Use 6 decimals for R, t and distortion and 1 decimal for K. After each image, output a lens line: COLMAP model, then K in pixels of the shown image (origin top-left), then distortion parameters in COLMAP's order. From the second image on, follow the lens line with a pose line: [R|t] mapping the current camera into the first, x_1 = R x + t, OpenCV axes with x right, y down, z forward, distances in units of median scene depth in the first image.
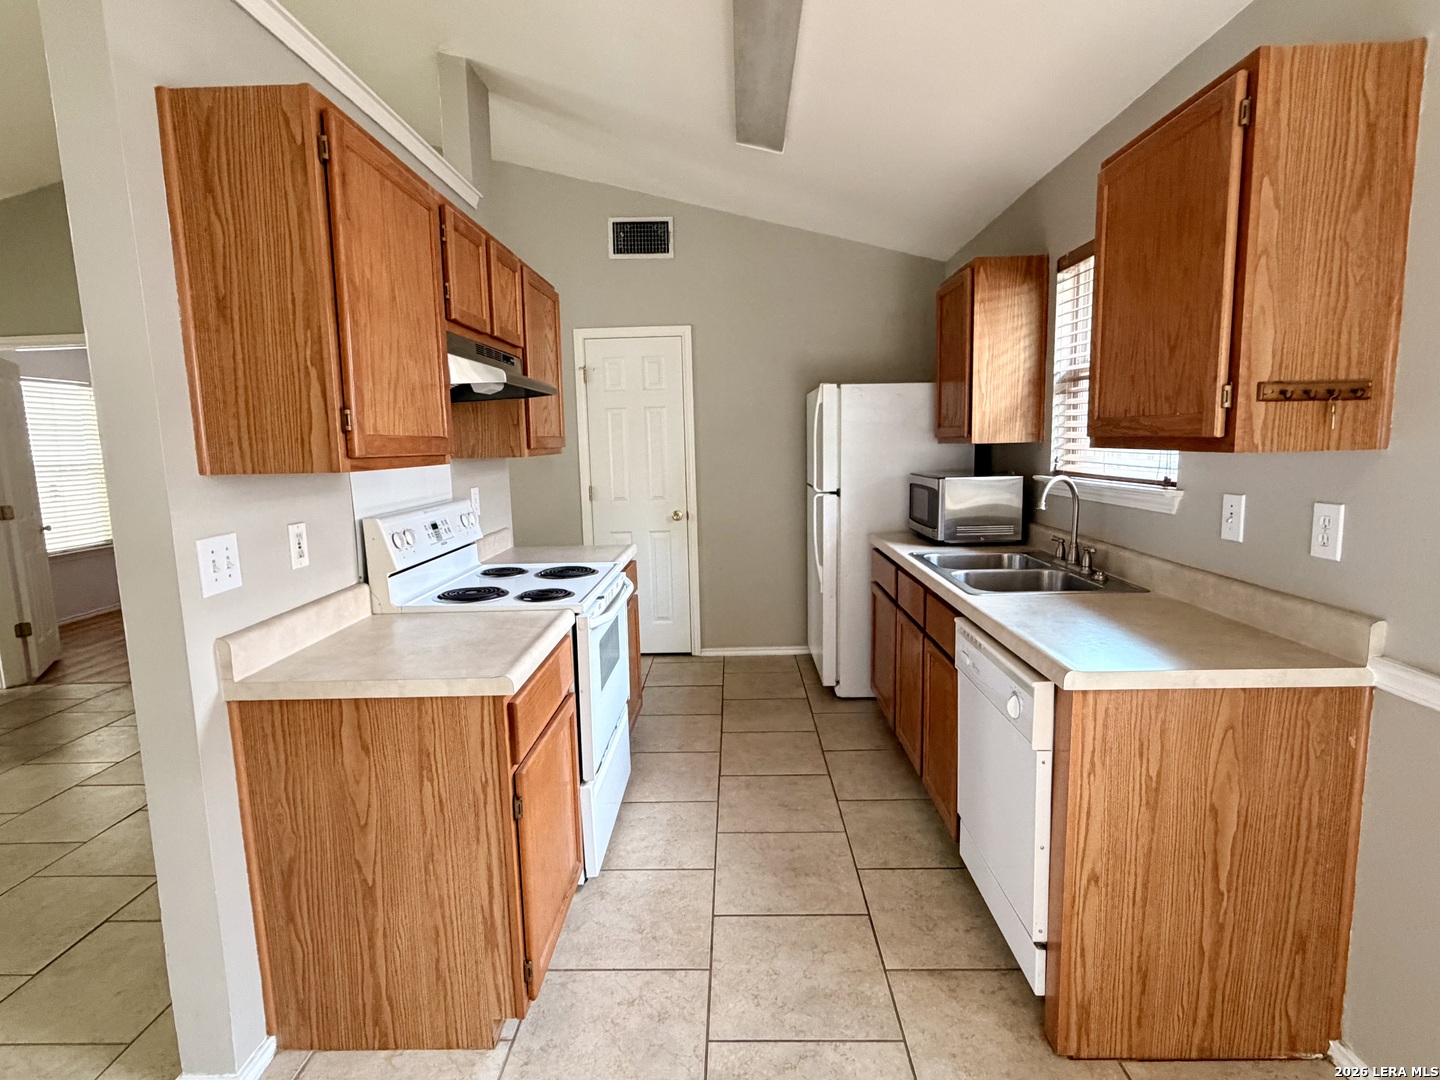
lens RADIAL K [[740.4, 0, 716.3], [0, 740.4, 538.8], [0, 0, 1]] dist [-0.001073, 0.001097]
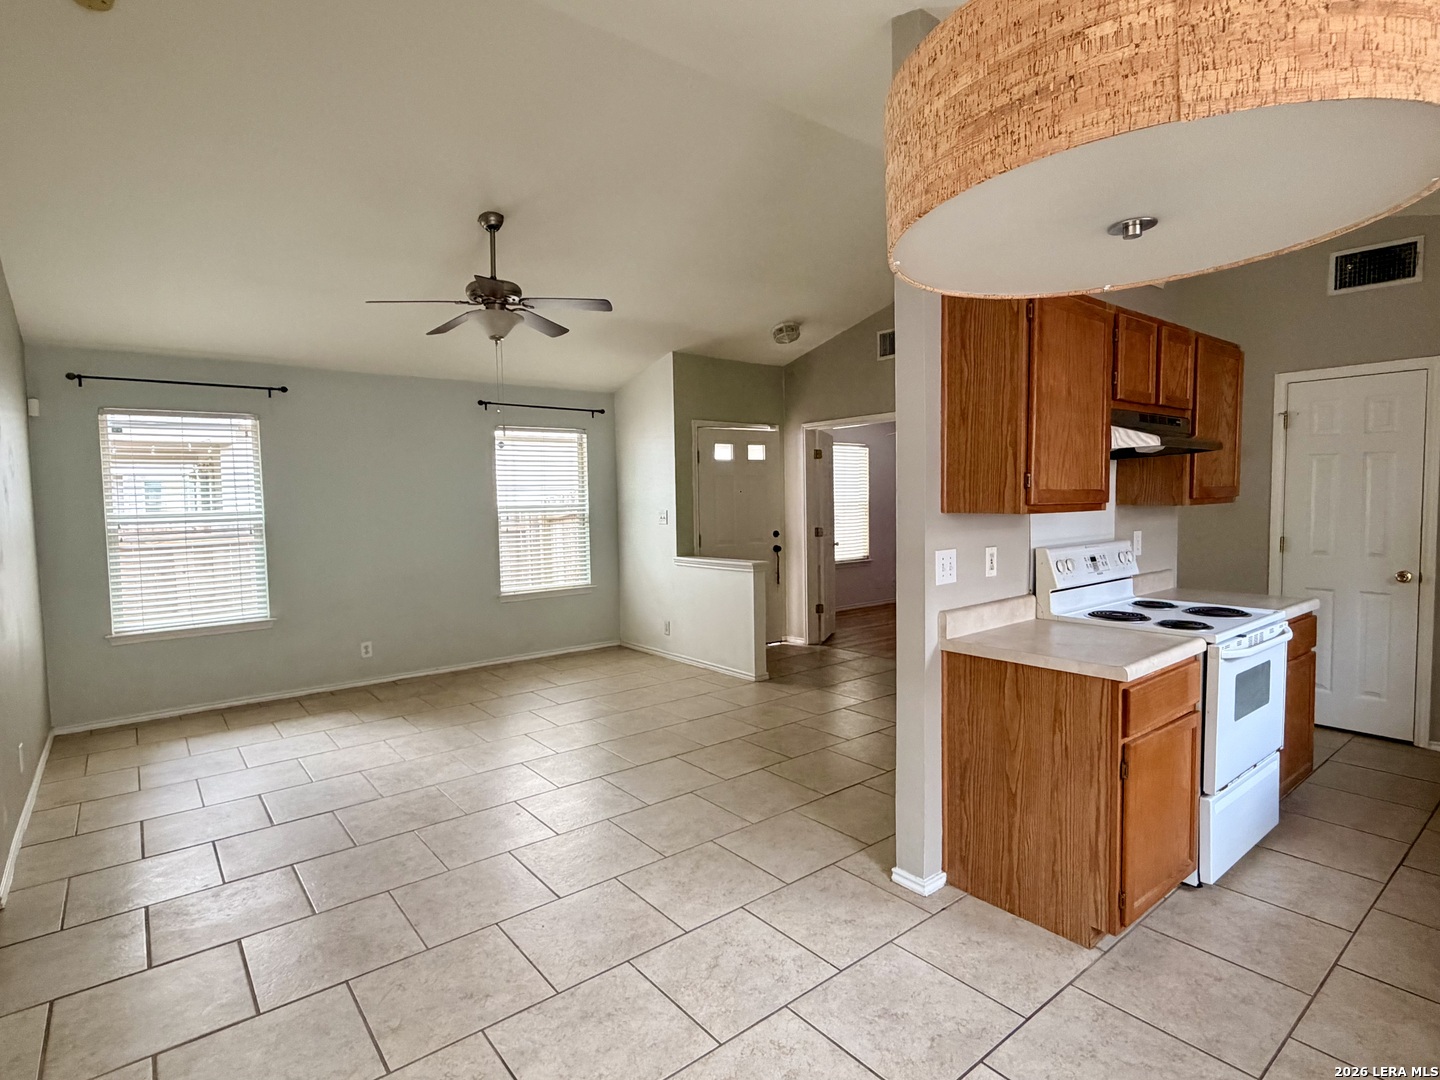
lens RADIAL K [[740.4, 0, 718.8], [0, 740.4, 537.6], [0, 0, 1]] dist [-0.001073, 0.001097]
pose [[0.642733, 0.057754, -0.763910, 0.242339], [-0.101949, 0.994733, -0.010572, 0.036242], [0.759276, 0.084675, 0.645236, -0.422455]]
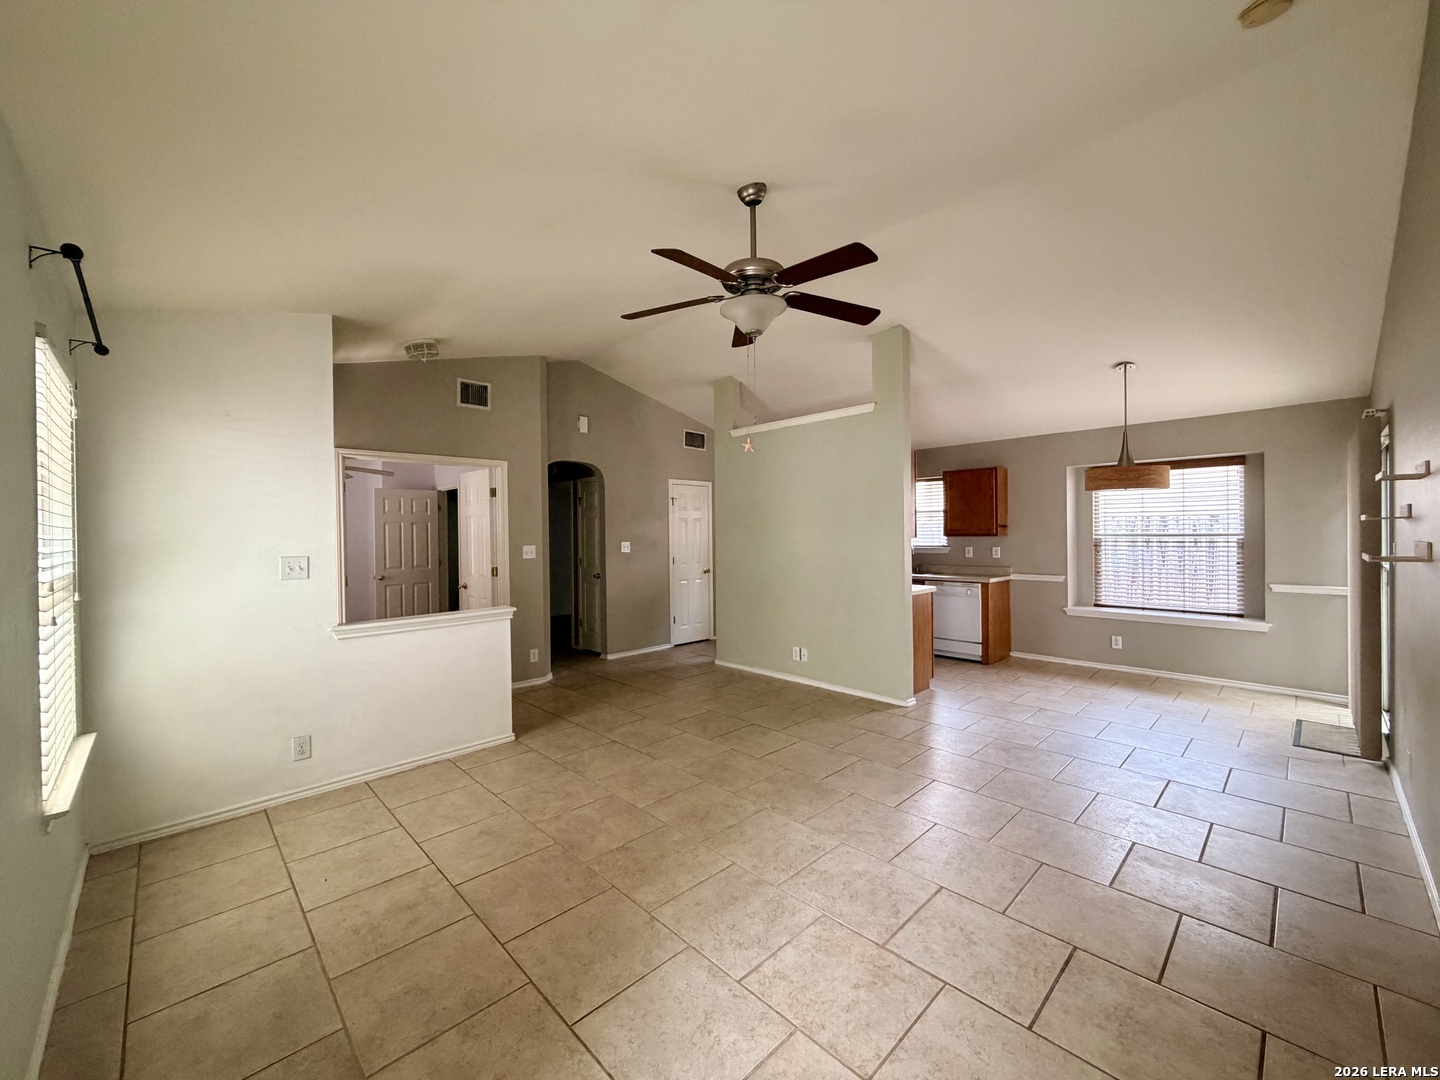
lens RADIAL K [[573.6, 0, 714.9], [0, 573.6, 539.4], [0, 0, 1]] dist [-0.001541, 0.000468]
pose [[0.704549, 0.012164, 0.709551, -3.181245], [0.087169, 0.990798, -0.103539, 0.134096], [-0.704282, 0.134799, 0.697005, -0.391535]]
